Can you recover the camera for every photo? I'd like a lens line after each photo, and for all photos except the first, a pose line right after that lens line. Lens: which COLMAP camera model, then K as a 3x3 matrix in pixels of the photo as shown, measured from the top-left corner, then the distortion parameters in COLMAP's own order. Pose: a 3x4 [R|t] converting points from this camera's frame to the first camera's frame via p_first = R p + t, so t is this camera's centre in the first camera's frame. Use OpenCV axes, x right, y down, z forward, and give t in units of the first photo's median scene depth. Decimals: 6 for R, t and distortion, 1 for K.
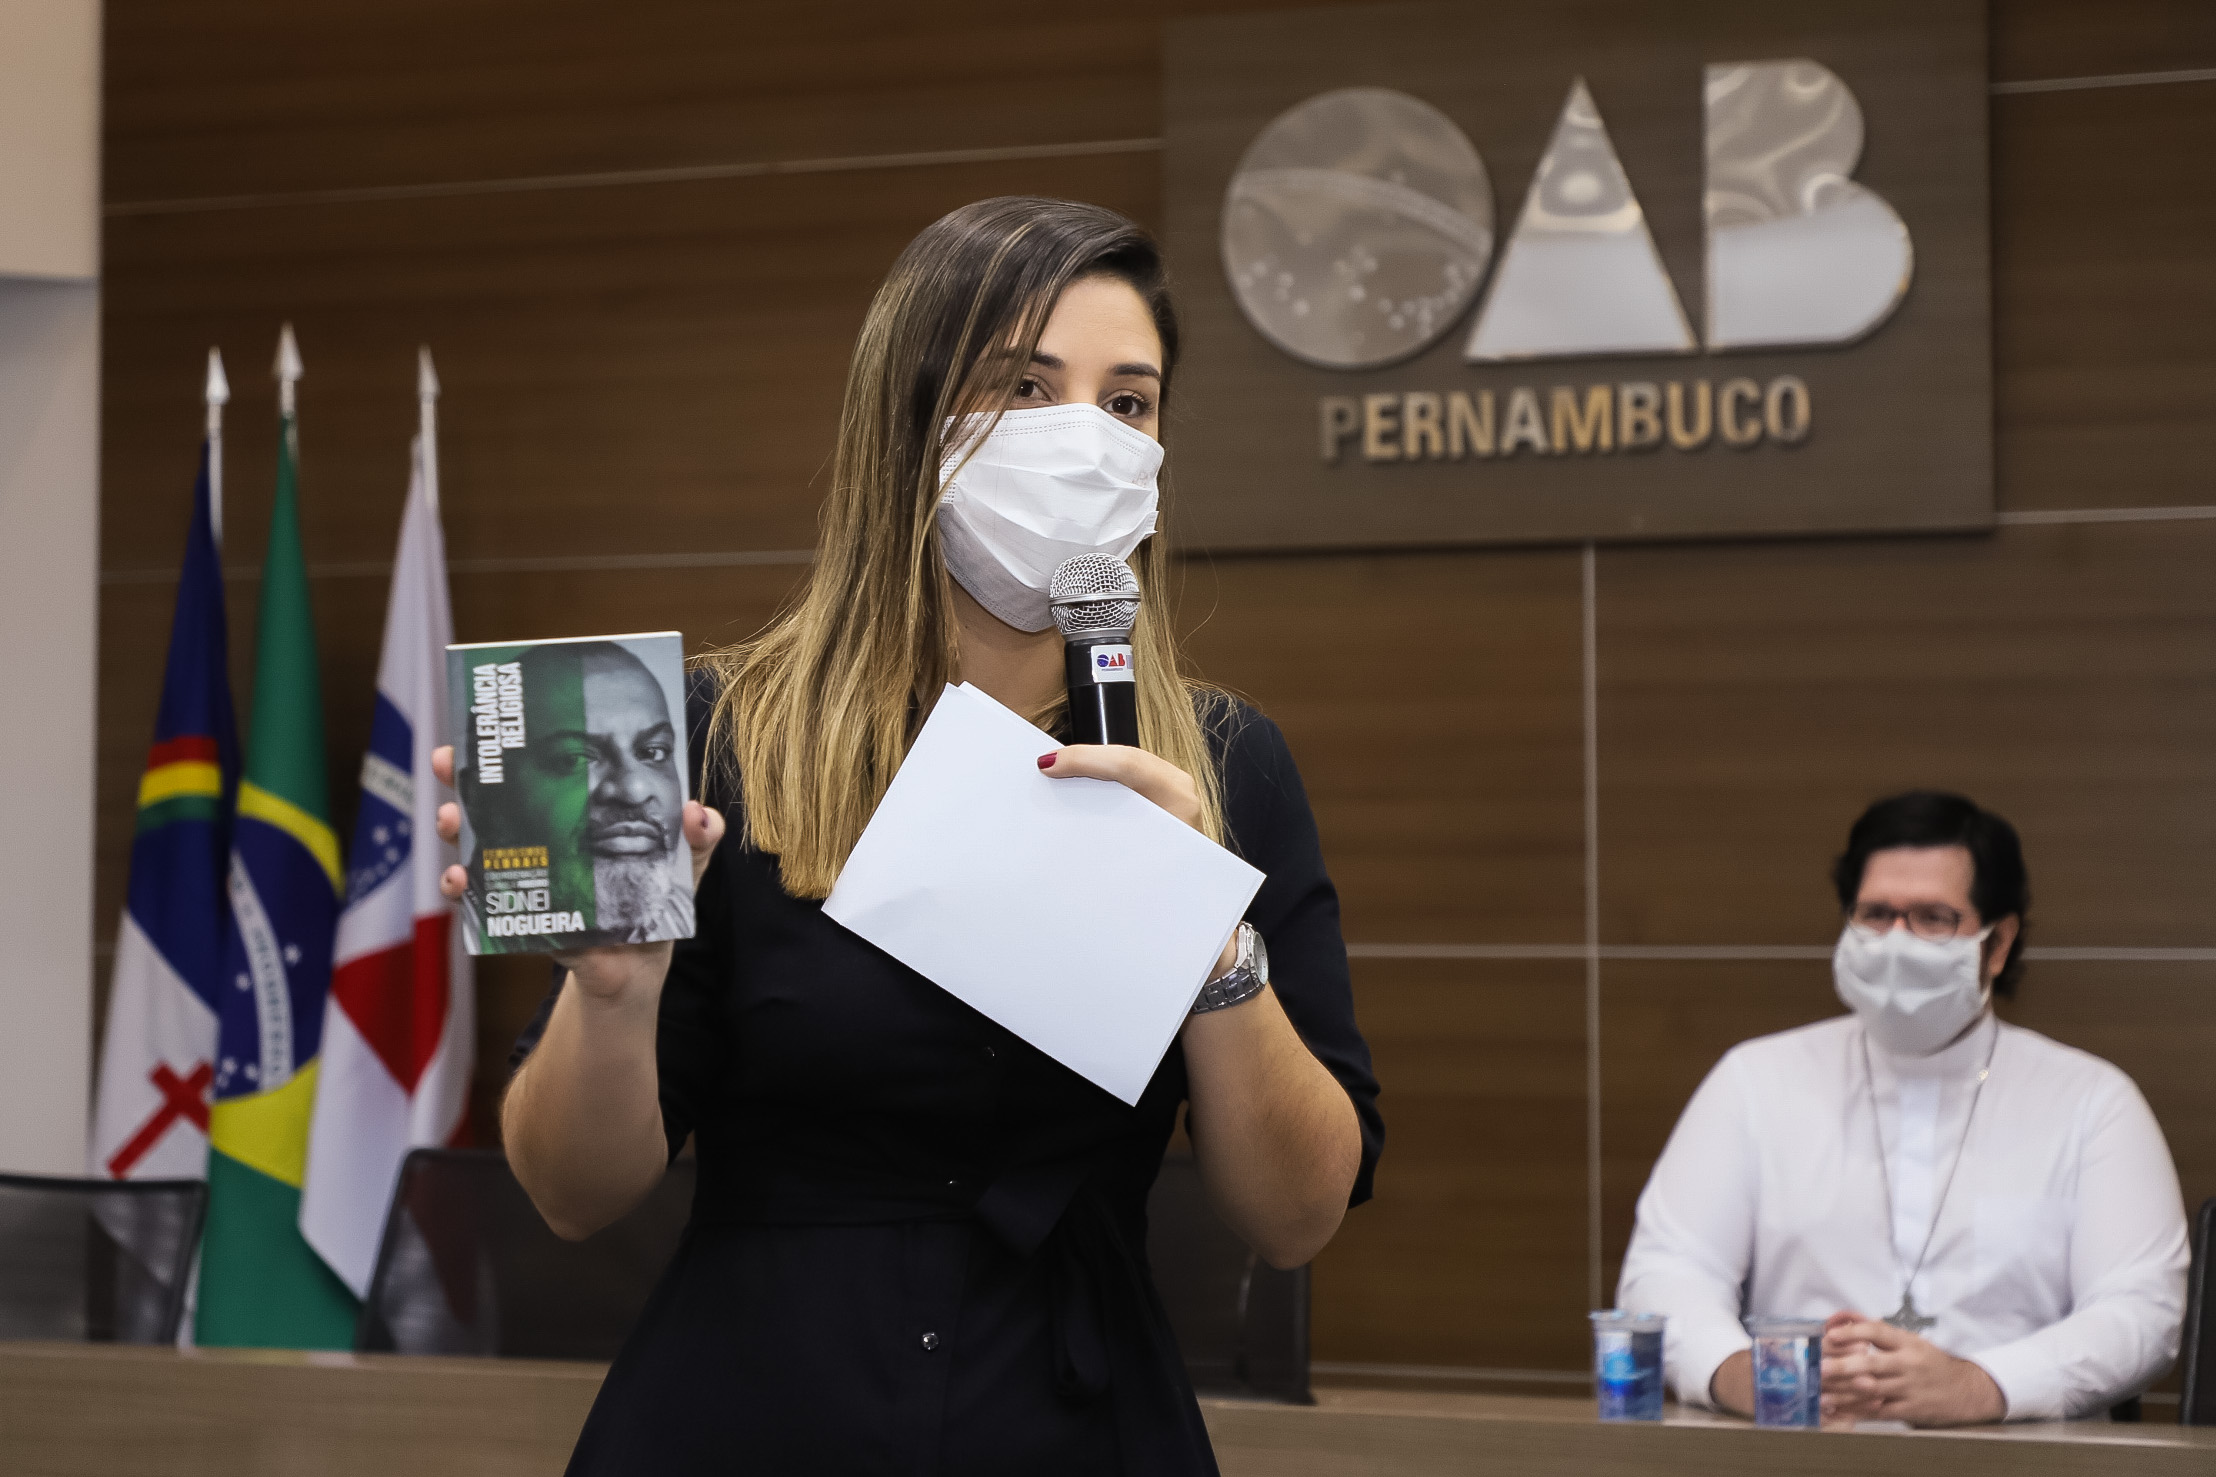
lens RADIAL K [[4488.1, 0, 1108.2], [0, 4488.1, 722.3], [0, 0, 1]] dist [-0.047236, 0.000000]
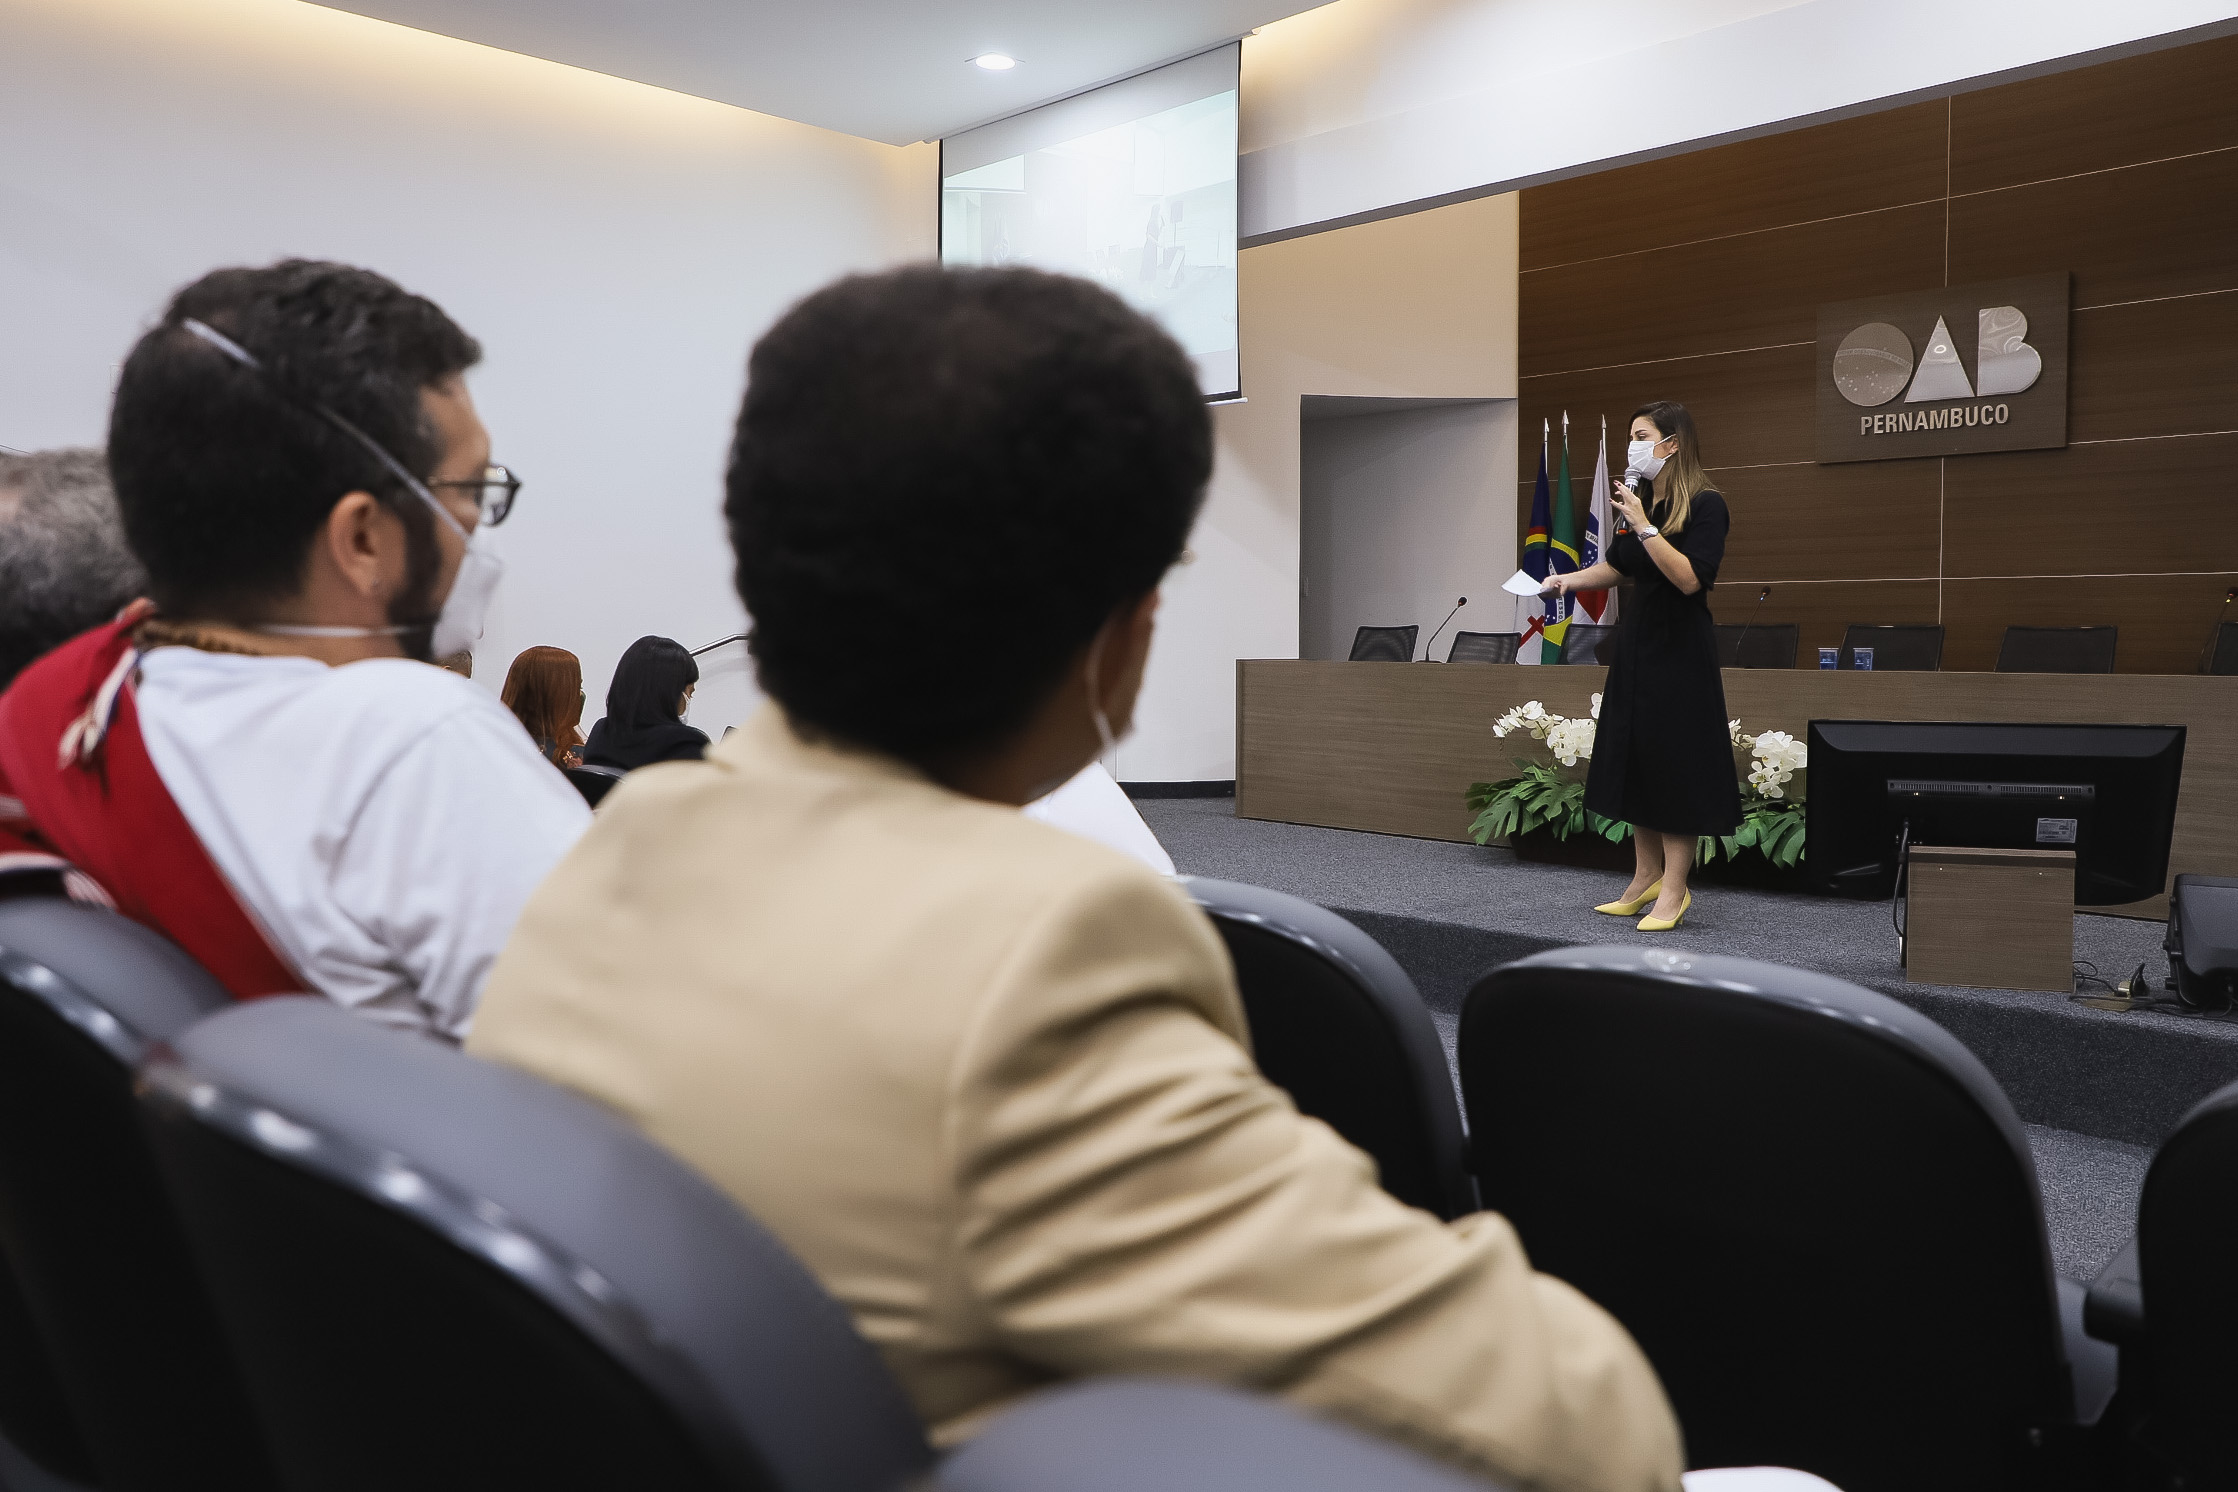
lens RADIAL K [[1833.2, 0, 1130.9], [0, 1833.2, 755.0], [0, 0, 1]] dist [-0.028847, -0.003614]
pose [[0.881177, 0.029699, -0.471853, 0.220920], [0.027197, 0.993188, 0.113302, 0.010856], [0.472004, -0.112671, 0.874367, -0.499307]]
